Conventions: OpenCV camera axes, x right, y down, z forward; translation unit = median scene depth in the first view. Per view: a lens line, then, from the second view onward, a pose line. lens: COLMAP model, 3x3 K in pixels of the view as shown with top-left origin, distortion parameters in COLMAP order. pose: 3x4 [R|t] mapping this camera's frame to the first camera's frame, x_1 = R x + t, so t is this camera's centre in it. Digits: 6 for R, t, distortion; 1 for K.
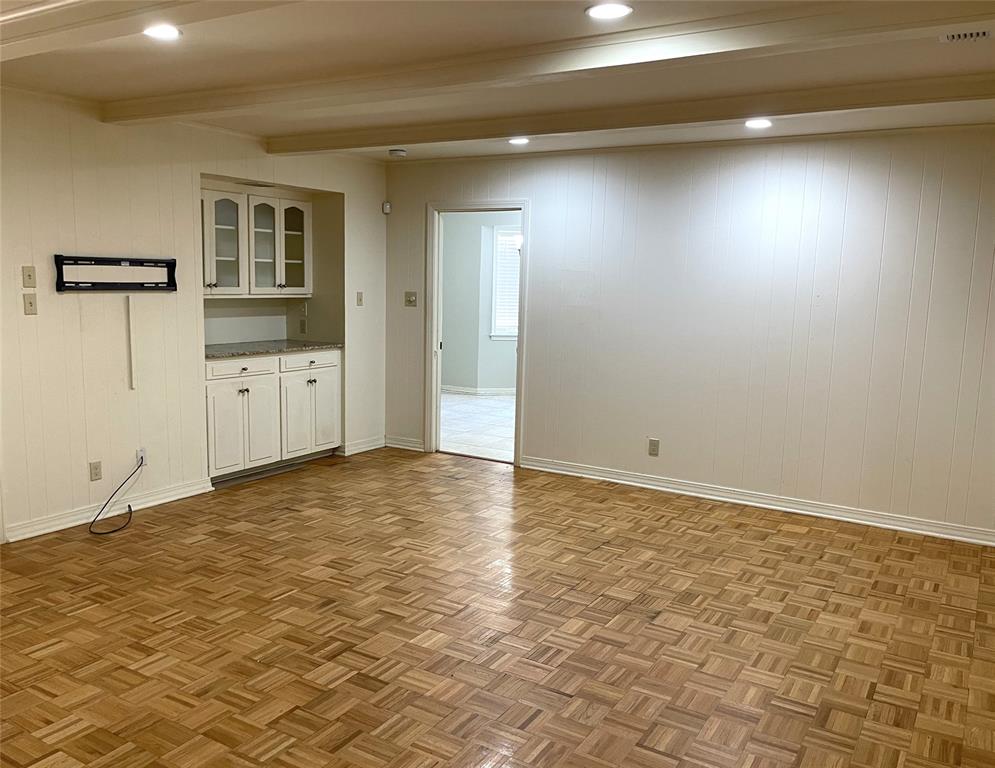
lens RADIAL K [[800.1, 0, 497.7], [0, 800.1, 385.0], [0, 0, 1]] dist [-0.002388, -0.000608]
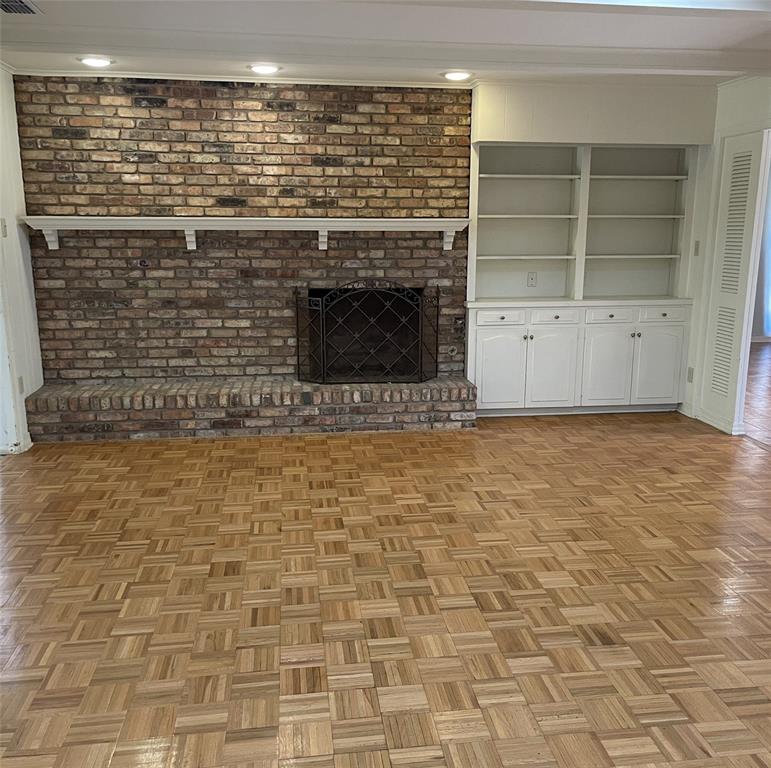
lens RADIAL K [[764.4, 0, 385.1], [0, 764.4, 384.6], [0, 0, 1]] dist [0.009738, 0.000000]
pose [[-0.774007, 0.101885, -0.624926, 0.455265], [-0.111301, 0.949708, 0.292689, -0.181236], [0.623318, 0.296098, -0.723741, 1.540268]]
